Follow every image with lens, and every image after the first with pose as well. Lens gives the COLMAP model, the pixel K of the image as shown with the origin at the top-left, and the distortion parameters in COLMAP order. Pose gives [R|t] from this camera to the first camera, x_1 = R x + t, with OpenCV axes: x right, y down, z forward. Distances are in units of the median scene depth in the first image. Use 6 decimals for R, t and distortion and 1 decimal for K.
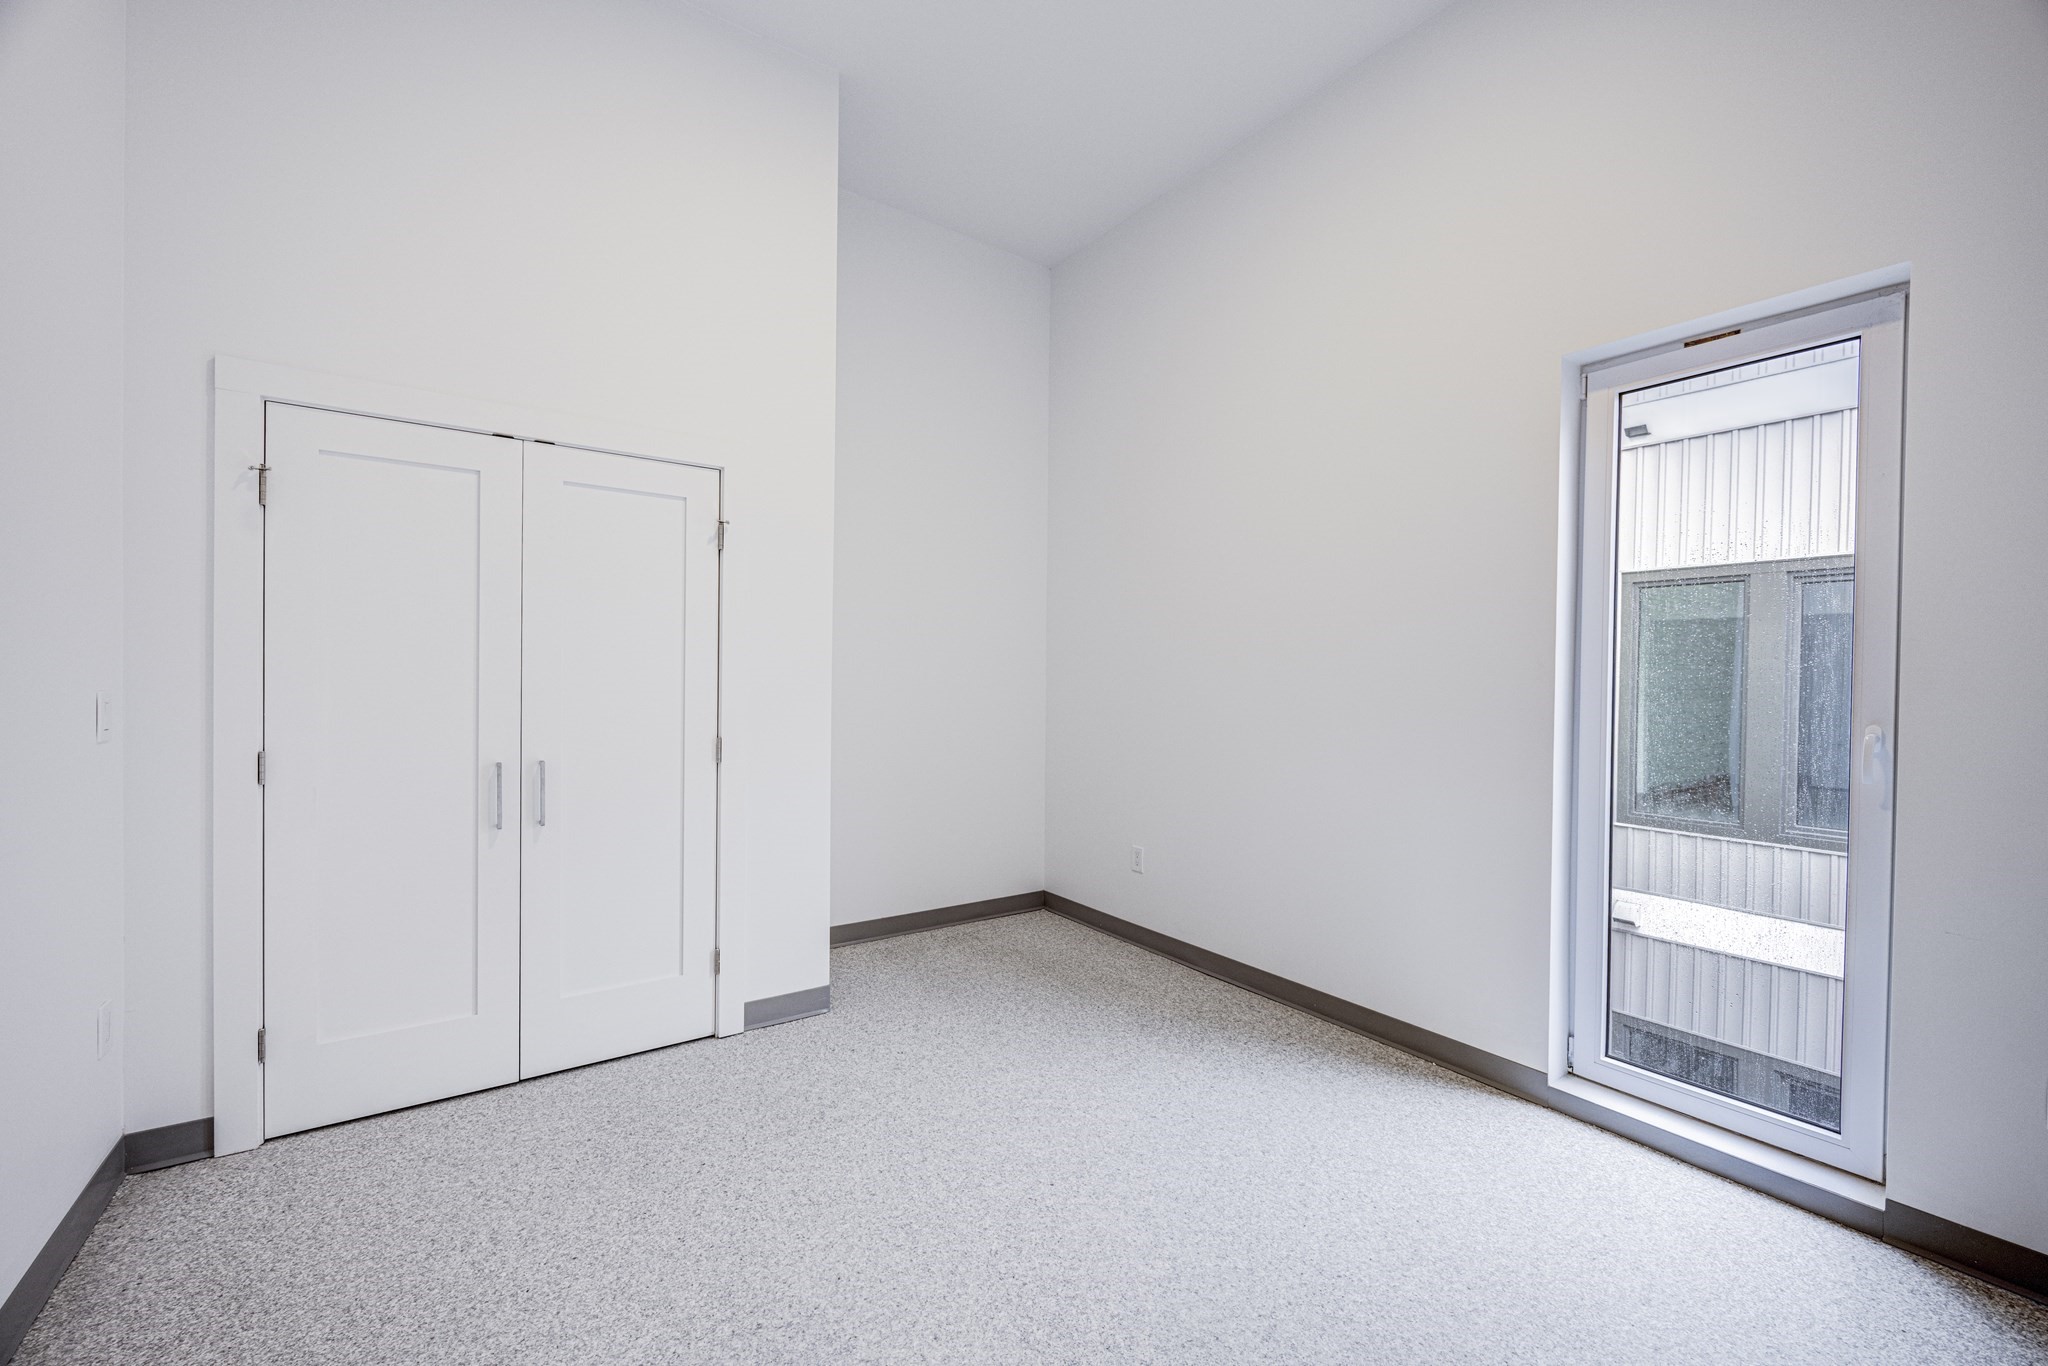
lens RADIAL K [[828.0, 0, 1017.4], [0, 828.0, 689.3], [0, 0, 1]] dist [0.021518, 0.000158]
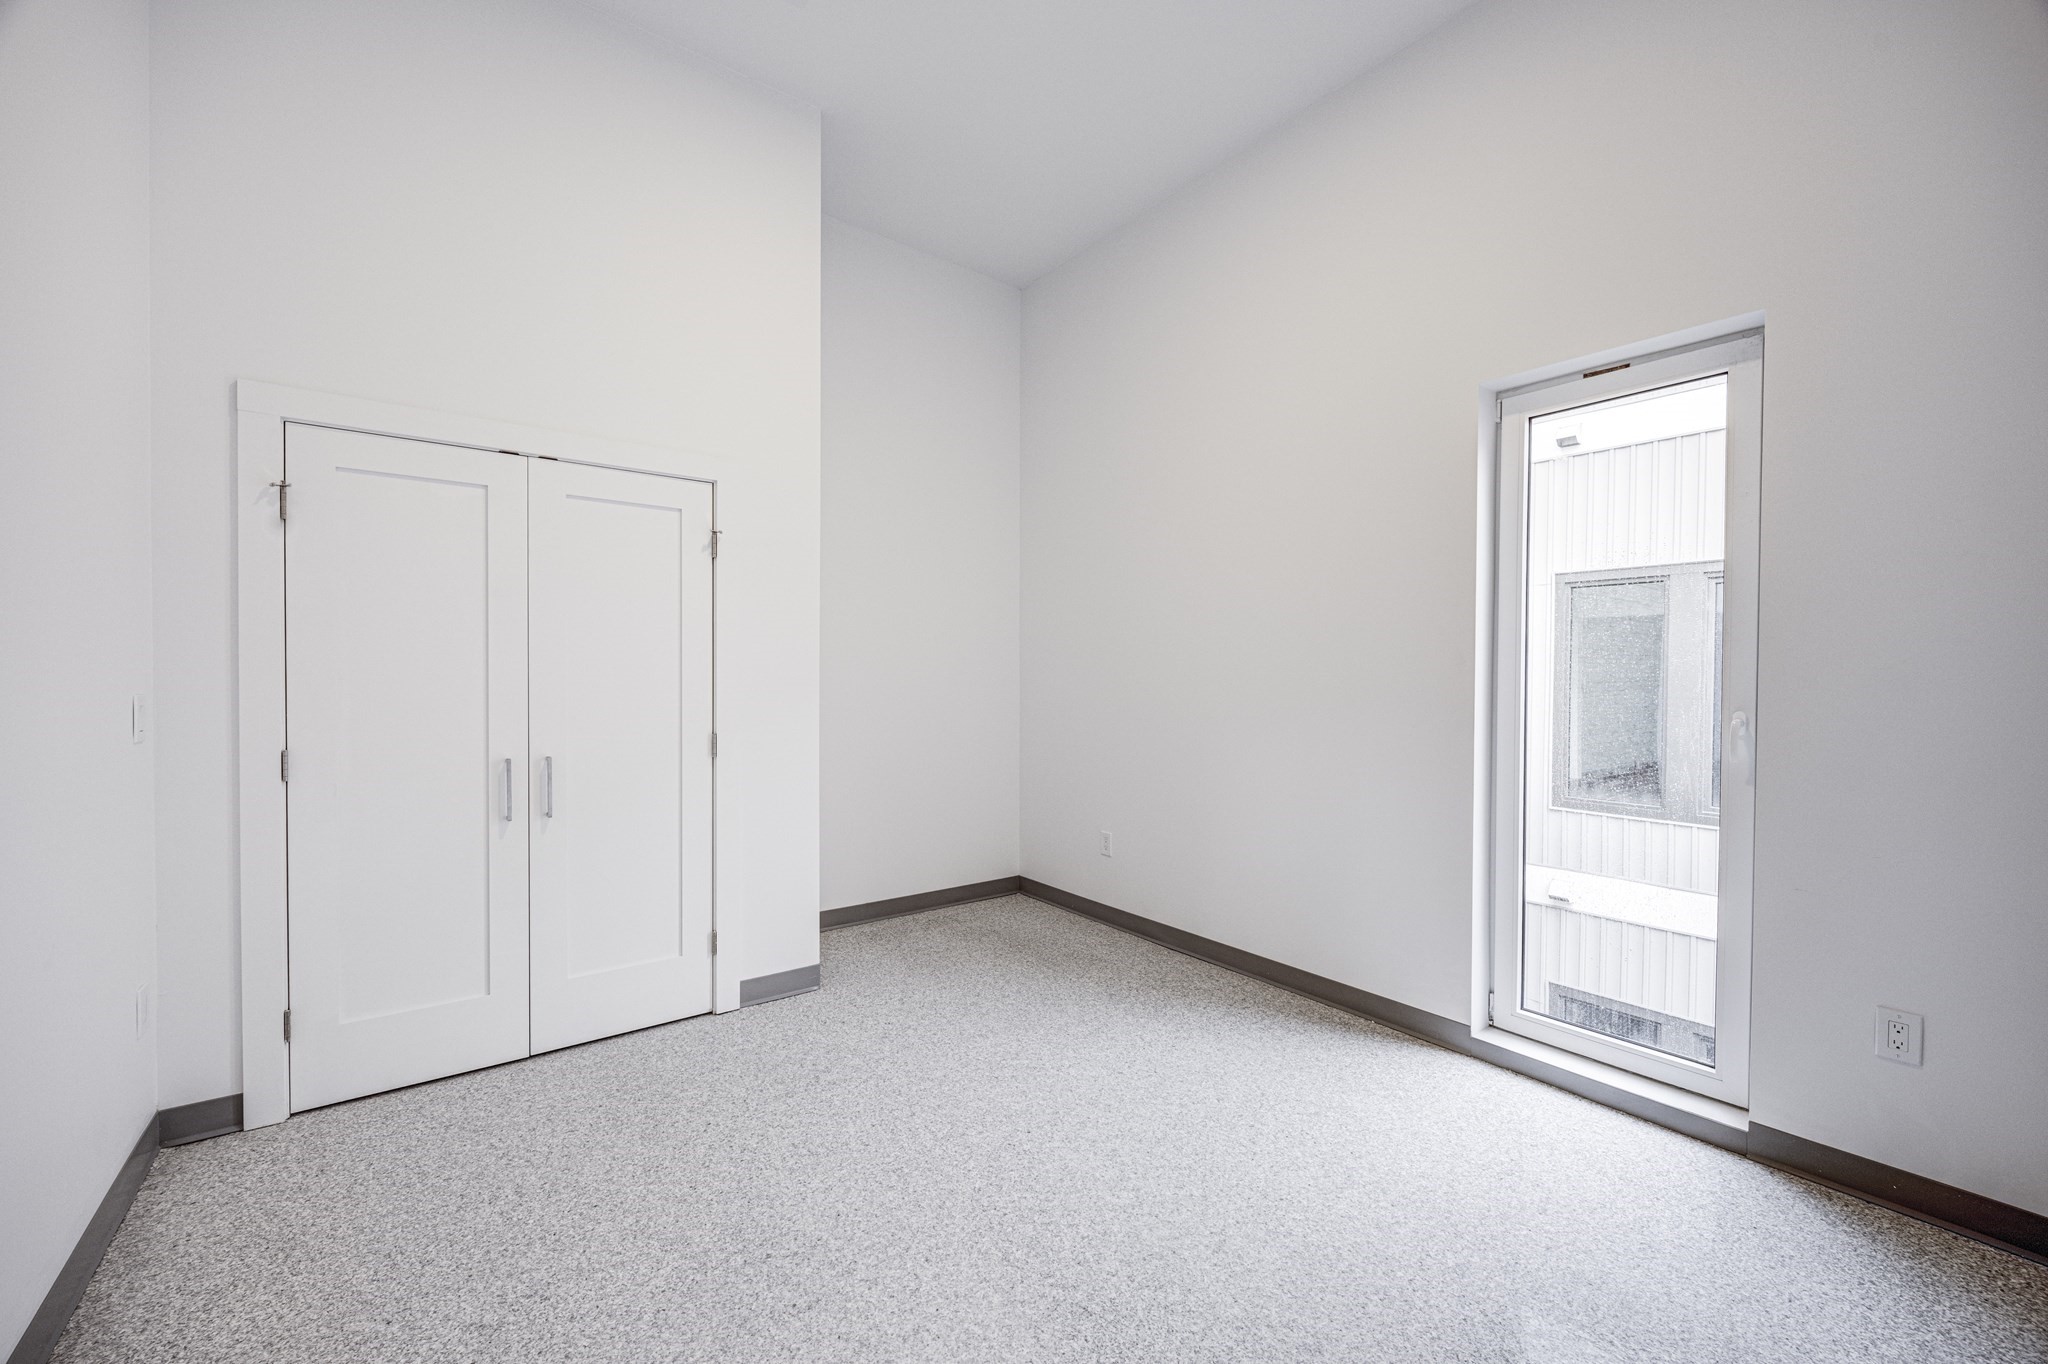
lens RADIAL K [[805.1, 0, 1024.0], [0, 805.1, 682.0], [0, 0, 1]] dist [-0.000190, -0.000020]
pose [[0.999158, -0.007889, 0.040267, -0.002569], [0.008131, 0.999950, -0.005859, 0.001171], [-0.040218, 0.006182, 0.999172, -0.057011]]
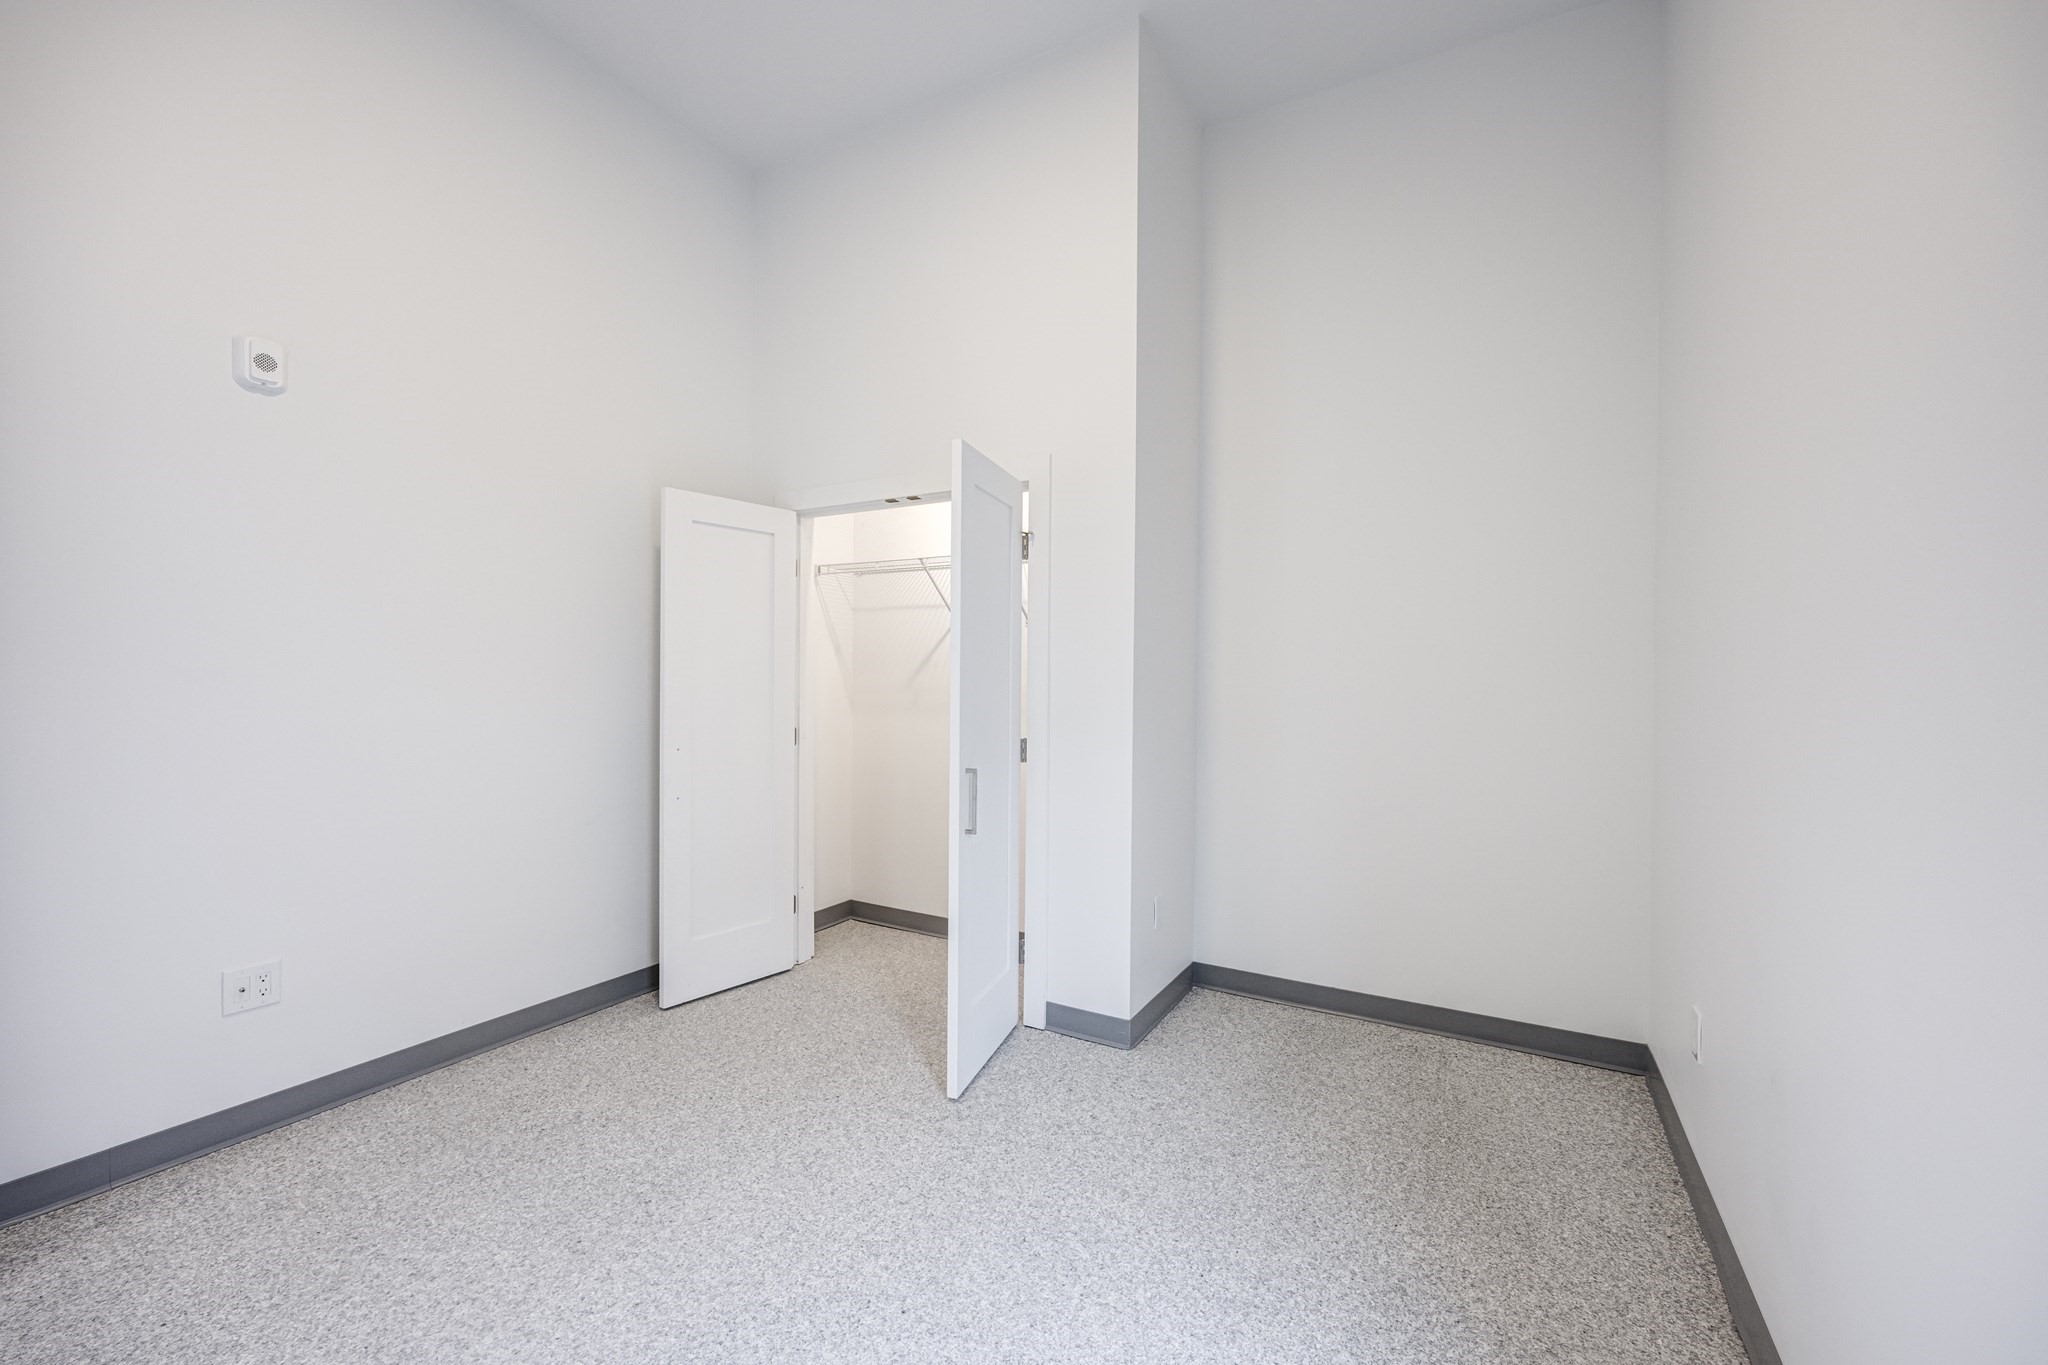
lens RADIAL K [[823.7, 0, 1021.2], [0, 823.7, 678.1], [0, 0, 1]] dist [0.000002, 0.000052]
pose [[0.423934, -0.013727, -0.905589, 0.634518], [-0.013579, 0.999676, -0.021511, 0.005870], [0.905591, 0.021416, 0.423610, 0.597046]]
